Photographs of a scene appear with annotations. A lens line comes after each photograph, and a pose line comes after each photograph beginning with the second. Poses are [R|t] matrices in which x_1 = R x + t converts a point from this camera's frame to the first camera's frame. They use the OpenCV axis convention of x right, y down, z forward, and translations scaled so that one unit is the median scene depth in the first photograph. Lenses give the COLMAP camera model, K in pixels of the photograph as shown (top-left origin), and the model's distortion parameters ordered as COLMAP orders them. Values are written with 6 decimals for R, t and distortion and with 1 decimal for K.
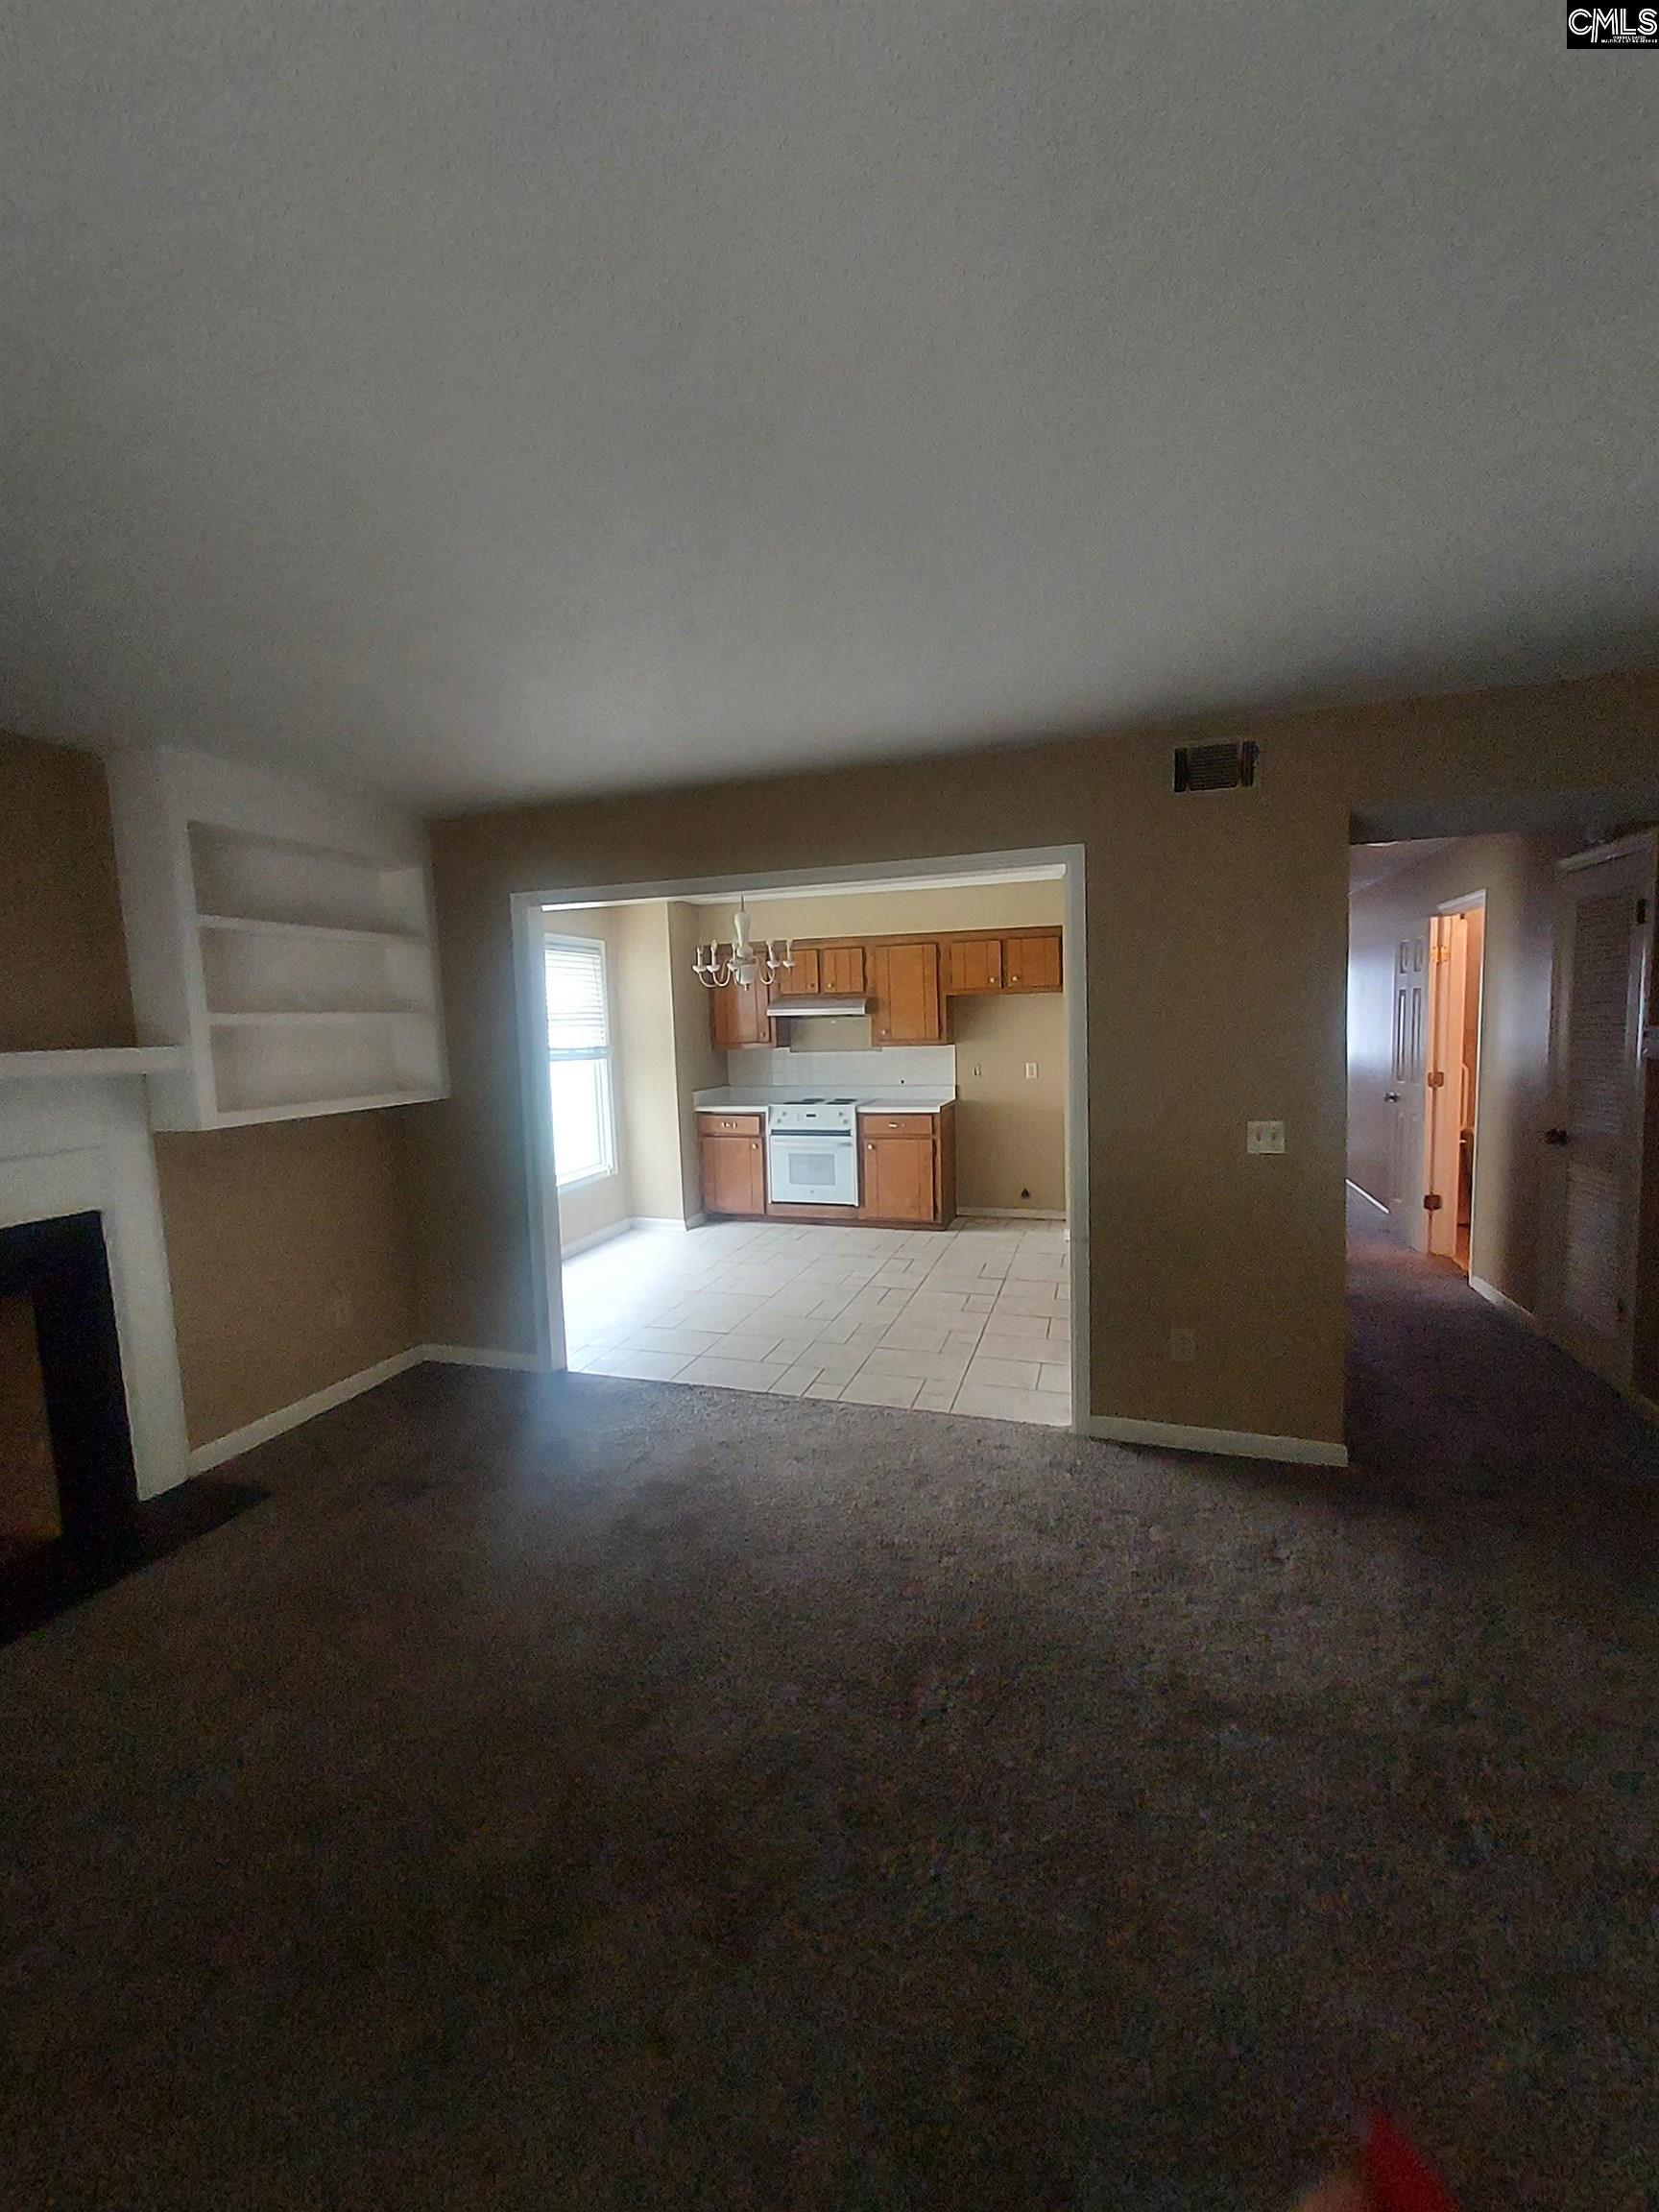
lens RADIAL K [[881.6, 0, 825.4], [0, 881.6, 1106.2], [0, 0, 1]] dist [-0.000096, -0.000020]
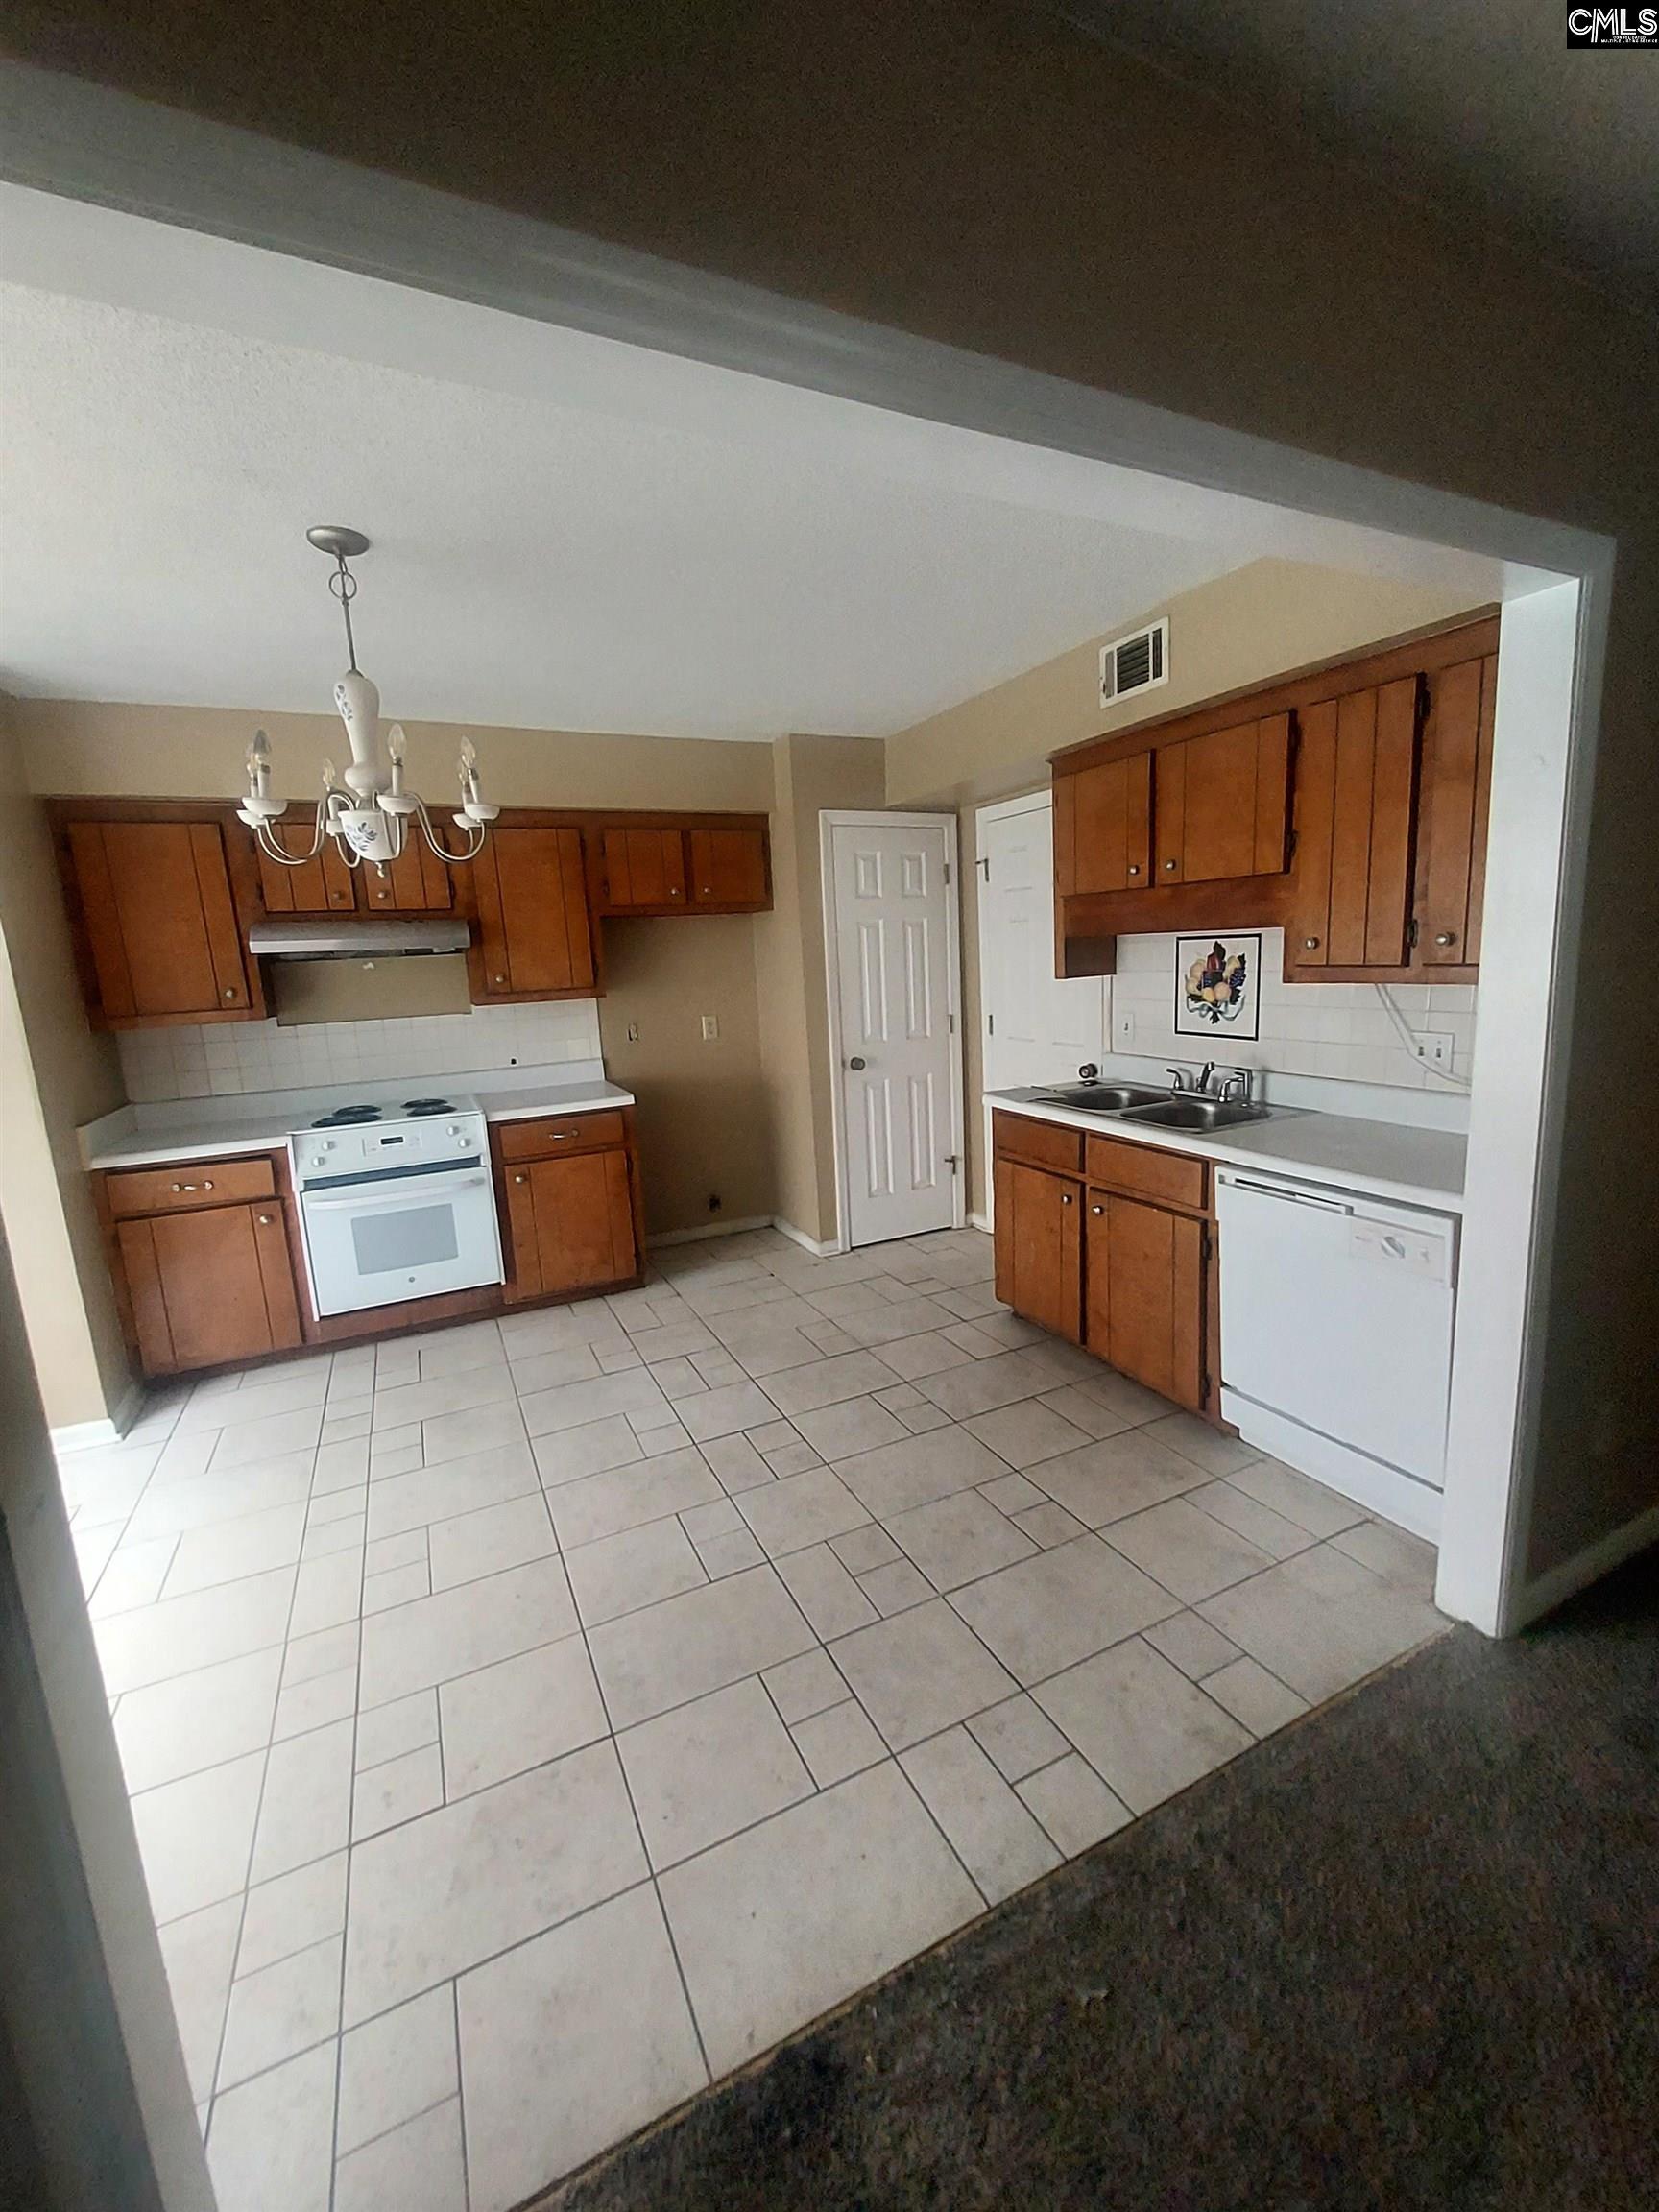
lens RADIAL K [[881.6, 0, 825.4], [0, 881.6, 1106.2], [0, 0, 1]] dist [-0.000096, -0.000020]
pose [[0.721024, -0.130807, 0.680451, -0.187791], [0.095686, 0.991408, 0.089192, -0.032565], [-0.686271, 0.000800, 0.727345, 0.441007]]
